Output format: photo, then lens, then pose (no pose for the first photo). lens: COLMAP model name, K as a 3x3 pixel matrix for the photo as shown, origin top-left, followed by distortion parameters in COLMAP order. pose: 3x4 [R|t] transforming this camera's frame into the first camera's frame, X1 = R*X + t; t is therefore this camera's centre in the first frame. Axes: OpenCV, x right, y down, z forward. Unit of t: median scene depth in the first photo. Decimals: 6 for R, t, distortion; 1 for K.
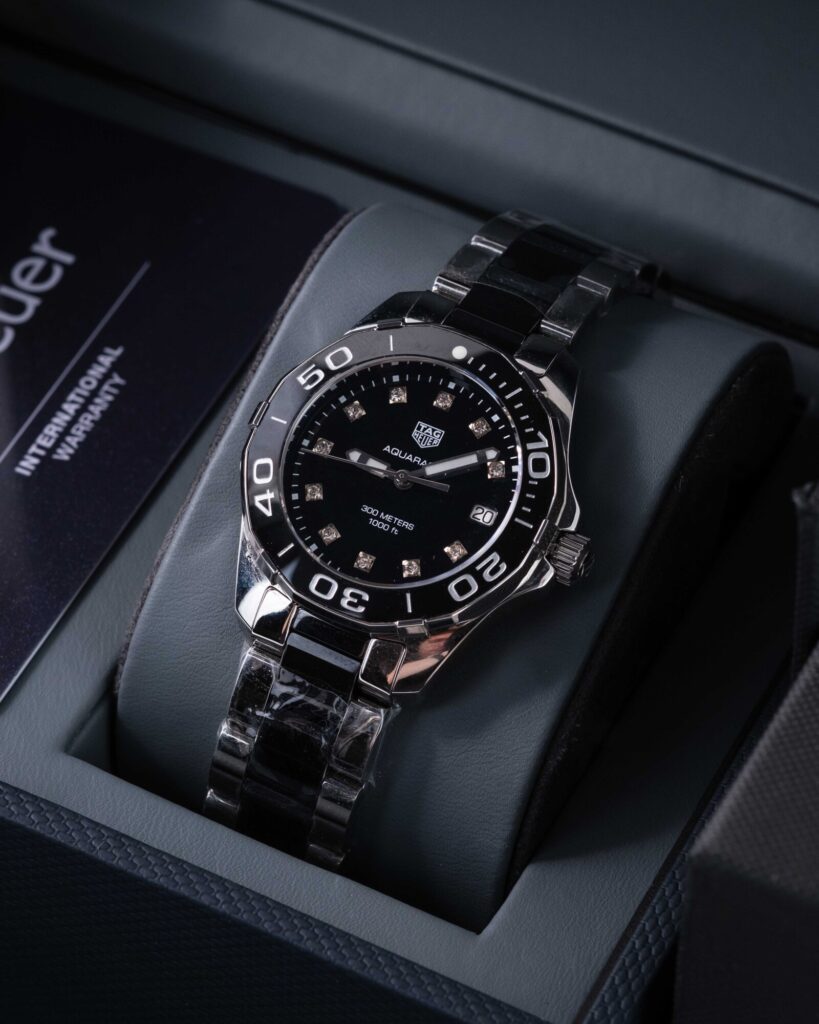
lens RADIAL K [[4896.3, 0, 404.3], [0, 4896.3, 518.5], [0, 0, 1]] dist [0.807797, 0.000000]
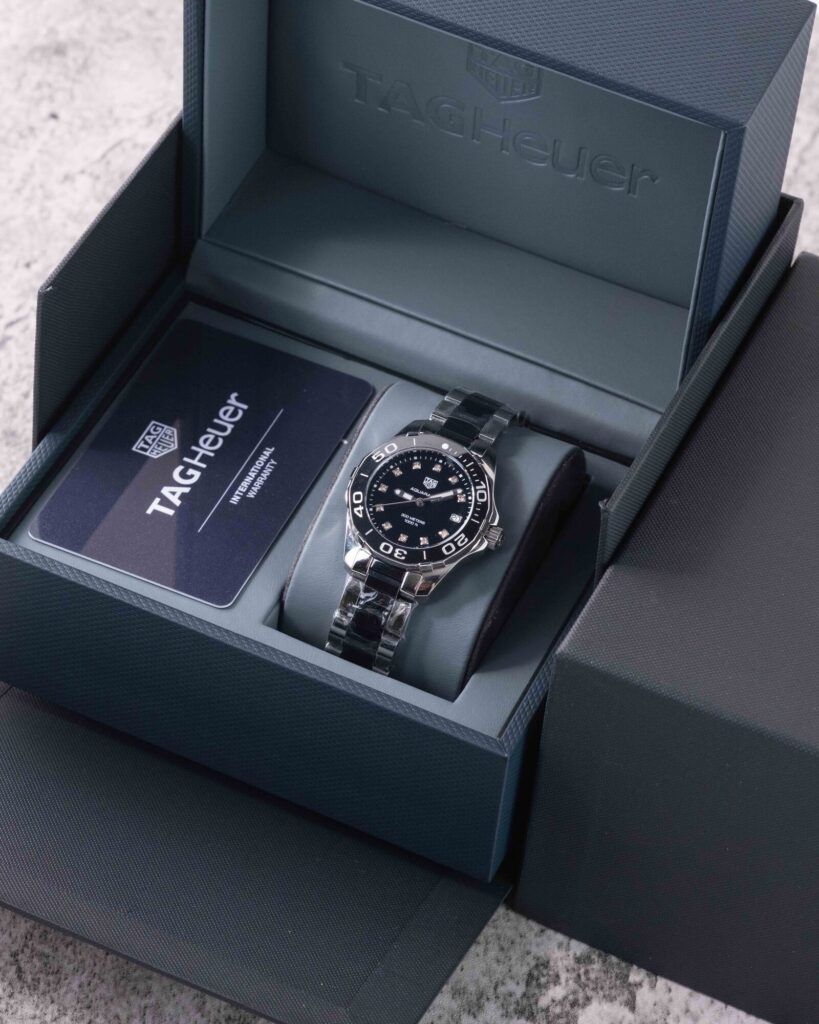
lens RADIAL K [[4896.3, 0, 413.0], [0, 4896.3, 509.5], [0, 0, 1]] dist [0.807797, 0.000000]
pose [[0.996124, 0.014823, 0.086703, -0.197252], [-0.010144, 0.998480, -0.054168, 0.116553], [-0.087374, 0.053079, 0.994760, -1.227875]]
